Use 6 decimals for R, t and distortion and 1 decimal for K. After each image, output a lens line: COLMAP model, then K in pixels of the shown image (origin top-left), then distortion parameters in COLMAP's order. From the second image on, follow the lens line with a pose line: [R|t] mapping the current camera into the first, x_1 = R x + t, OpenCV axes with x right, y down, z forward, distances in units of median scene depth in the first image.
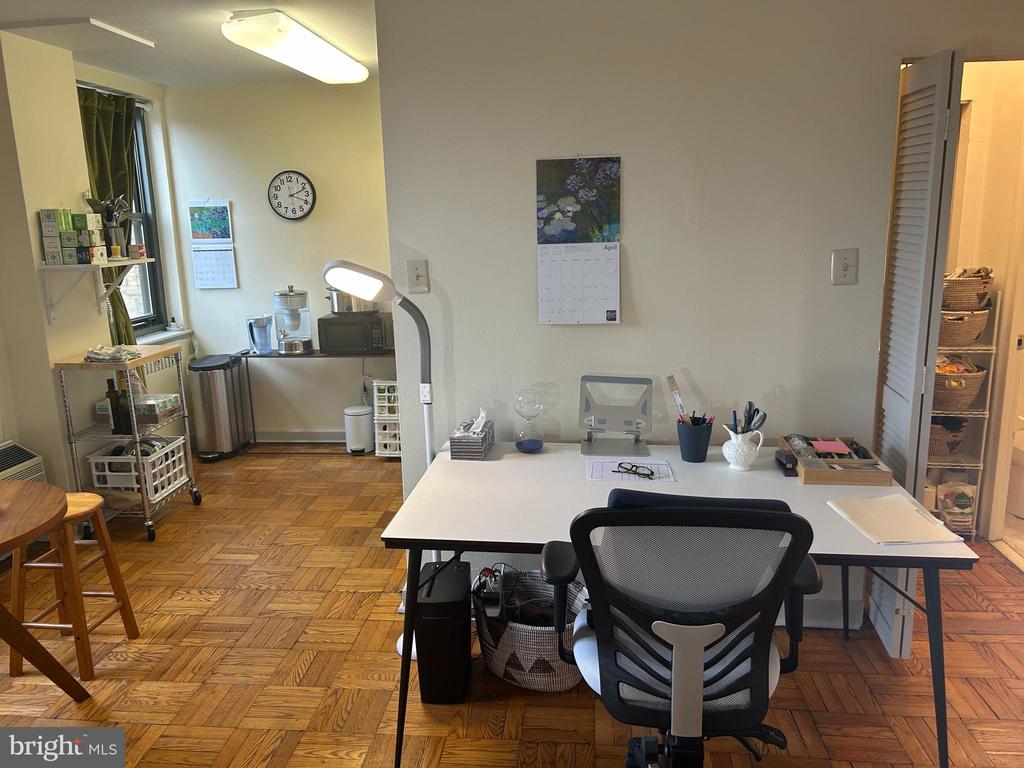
lens RADIAL K [[769.4, 0, 512.0], [0, 769.4, 384.0], [0, 0, 1]] dist [-0.013454, -0.001866]
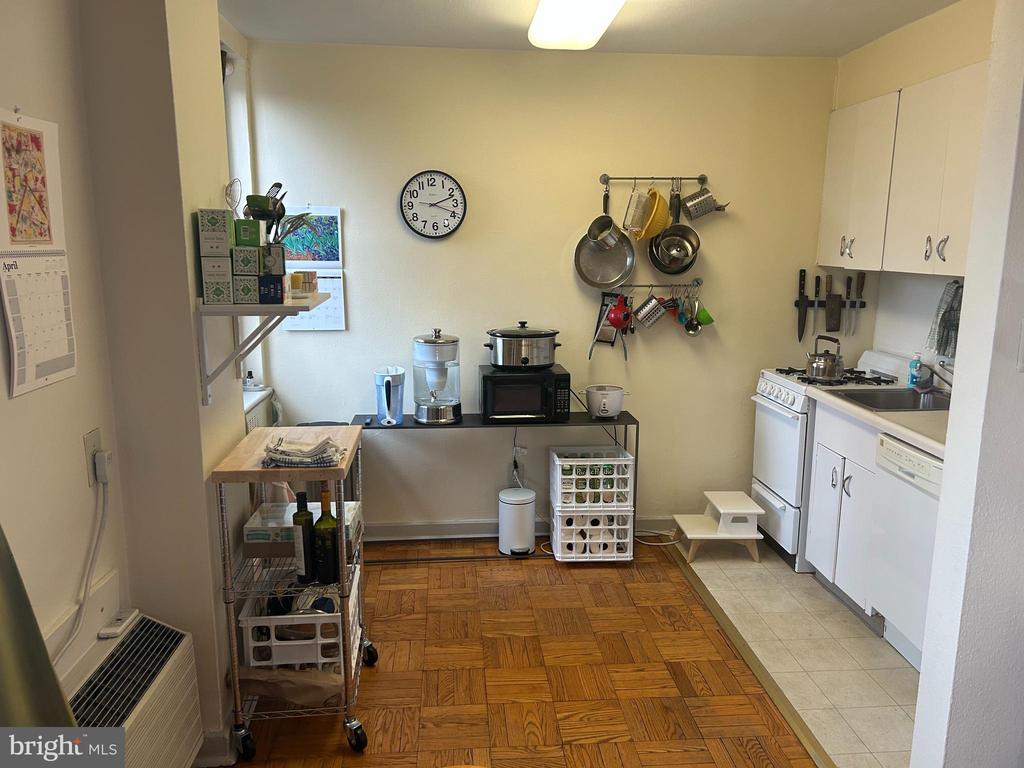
lens RADIAL K [[773.2, 0, 512.0], [0, 773.2, 384.0], [0, 0, 1]] dist [0.009781, 0.000008]
pose [[0.983835, -0.006285, 0.178965, -0.349482], [0.011584, 0.999524, -0.028580, -0.054462], [-0.178700, 0.030192, 0.983440, 0.273322]]
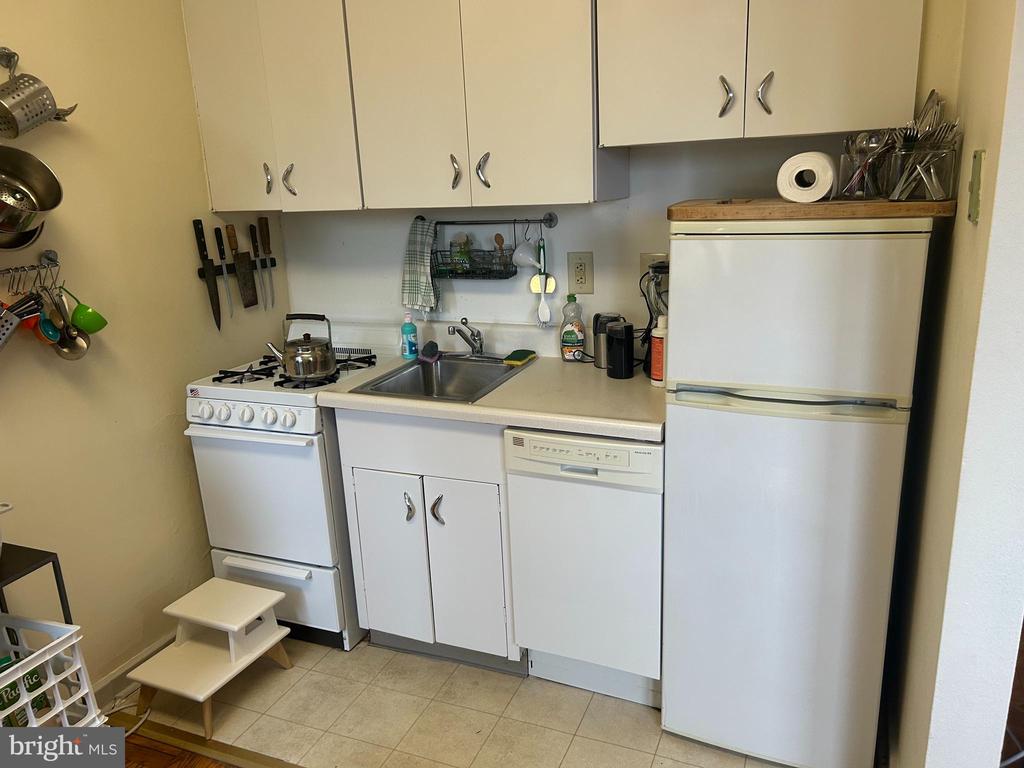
lens RADIAL K [[783.2, 0, 512.0], [0, 783.2, 384.0], [0, 0, 1]] dist [0.060396, -0.001639]
pose [[0.298174, -0.244097, 0.922773, -0.362430], [0.239132, 0.955021, 0.175357, -0.131344], [-0.924071, 0.168378, 0.343134, 0.652871]]
